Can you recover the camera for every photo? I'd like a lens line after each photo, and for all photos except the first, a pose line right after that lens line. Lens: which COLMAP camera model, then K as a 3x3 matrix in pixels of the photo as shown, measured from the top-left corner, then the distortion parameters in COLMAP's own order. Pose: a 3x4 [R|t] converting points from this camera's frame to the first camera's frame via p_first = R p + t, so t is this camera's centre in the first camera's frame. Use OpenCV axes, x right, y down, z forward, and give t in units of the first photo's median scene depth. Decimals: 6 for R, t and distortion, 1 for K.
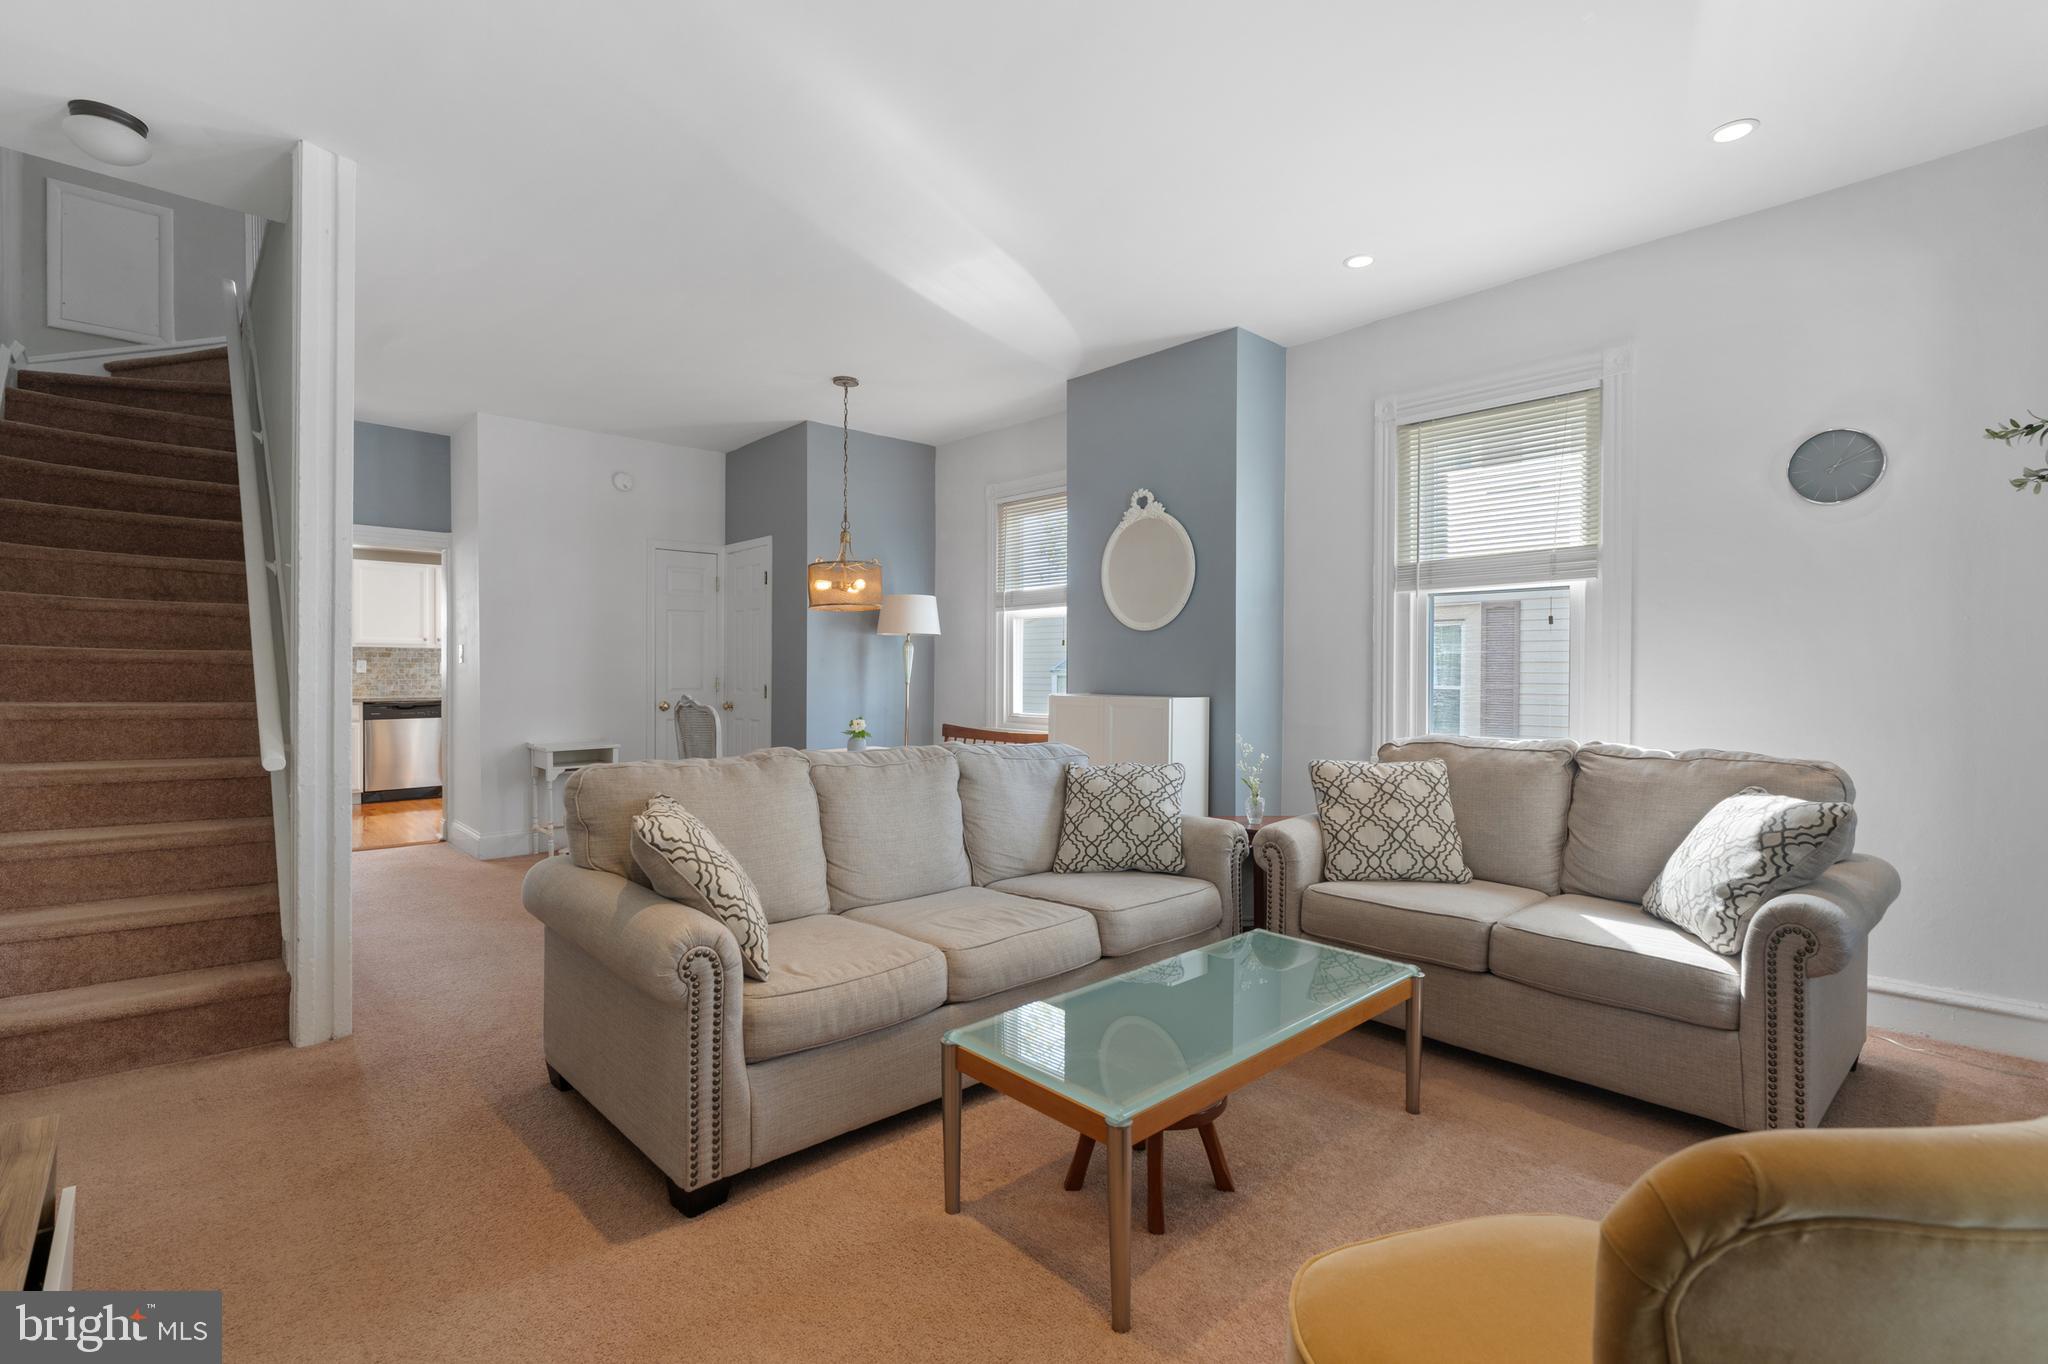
lens RADIAL K [[925.1, 0, 1019.3], [0, 925.1, 674.6], [0, 0, 1]] dist [-0.007093, 0.001802]
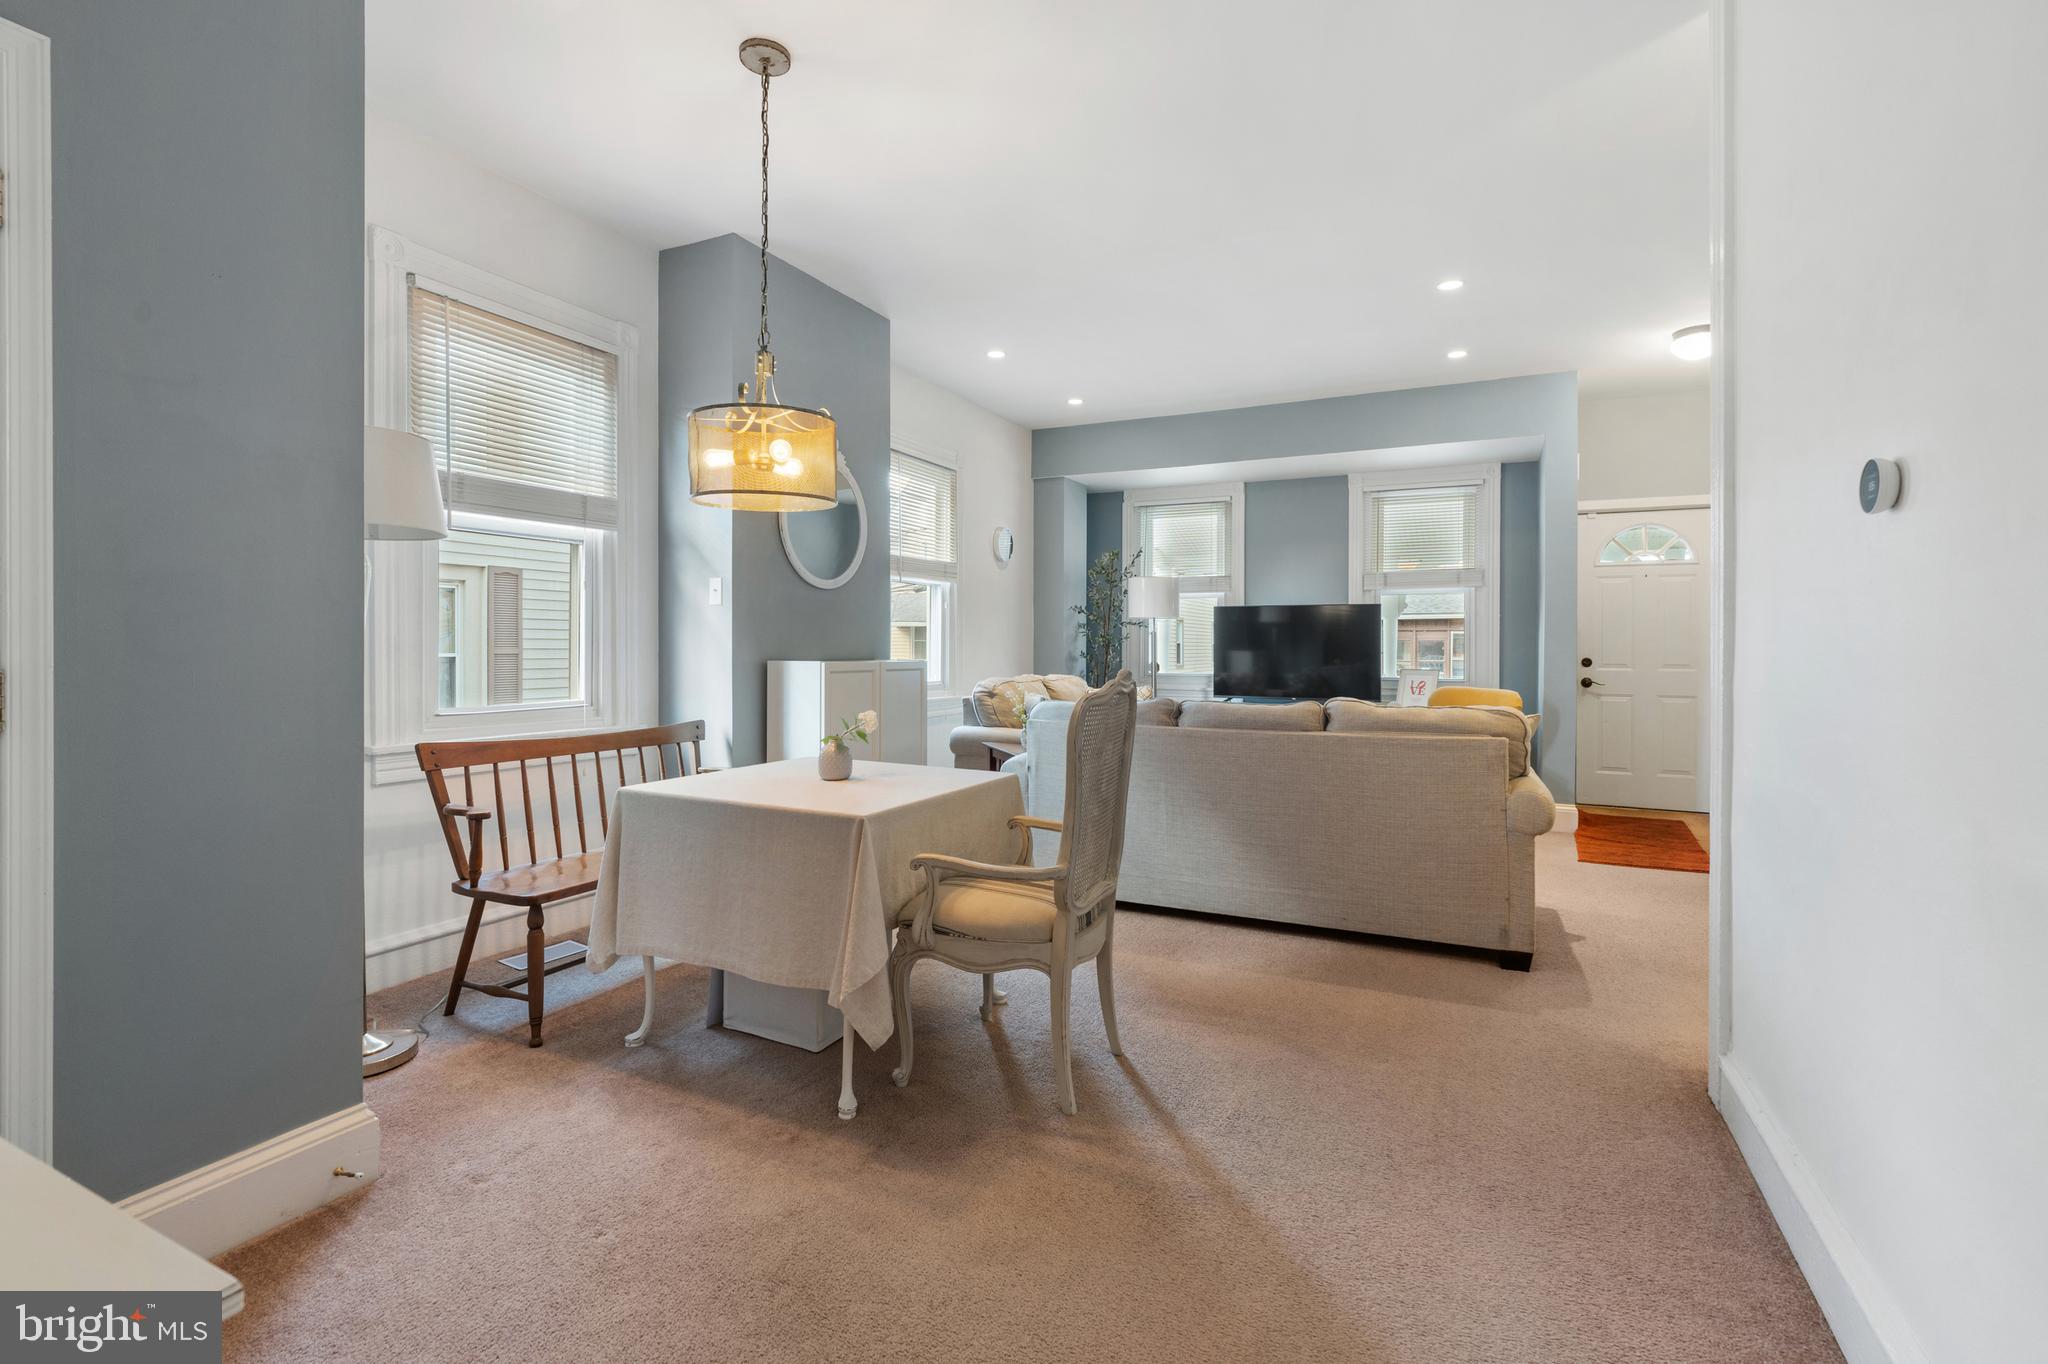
lens RADIAL K [[925.1, 0, 1028.1], [0, 925.1, 654.9], [0, 0, 1]] dist [-0.007093, 0.001802]
pose [[-0.364416, -0.010974, 0.931172, -0.609433], [-0.000680, 0.999933, 0.011519, 0.005237], [-0.931236, 0.003564, -0.364399, 0.898073]]
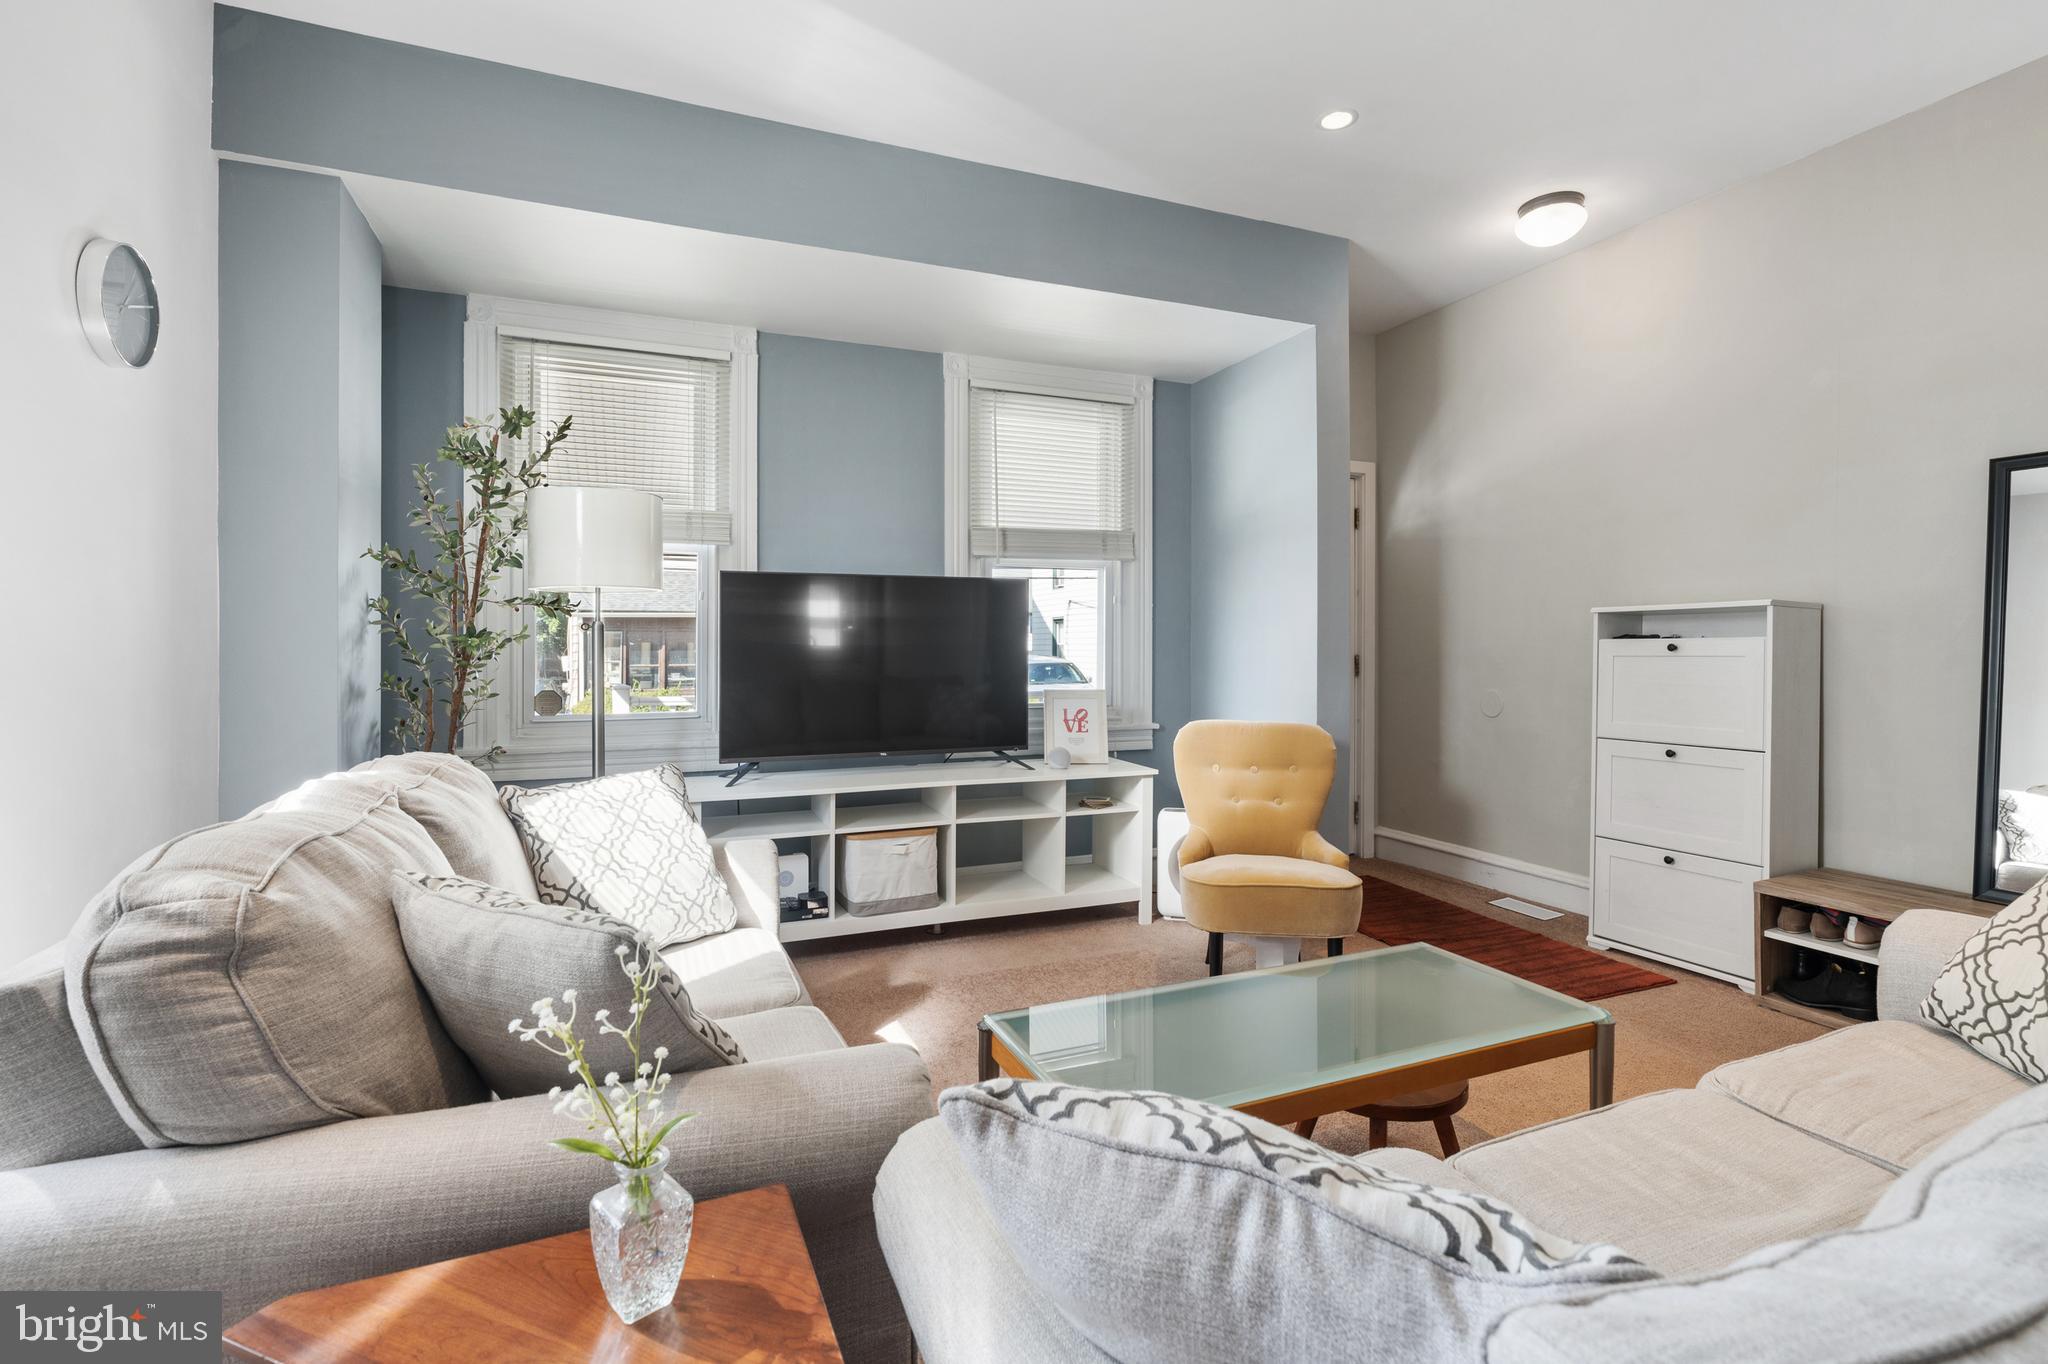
lens RADIAL K [[925.1, 0, 1046.0], [0, 925.1, 655.8], [0, 0, 1]] dist [-0.007093, 0.001802]
pose [[-0.942593, 0.000541, 0.333943, 0.047976], [0.004946, 0.999912, 0.012341, 0.002023], [-0.333907, 0.013284, -0.942512, 0.707659]]
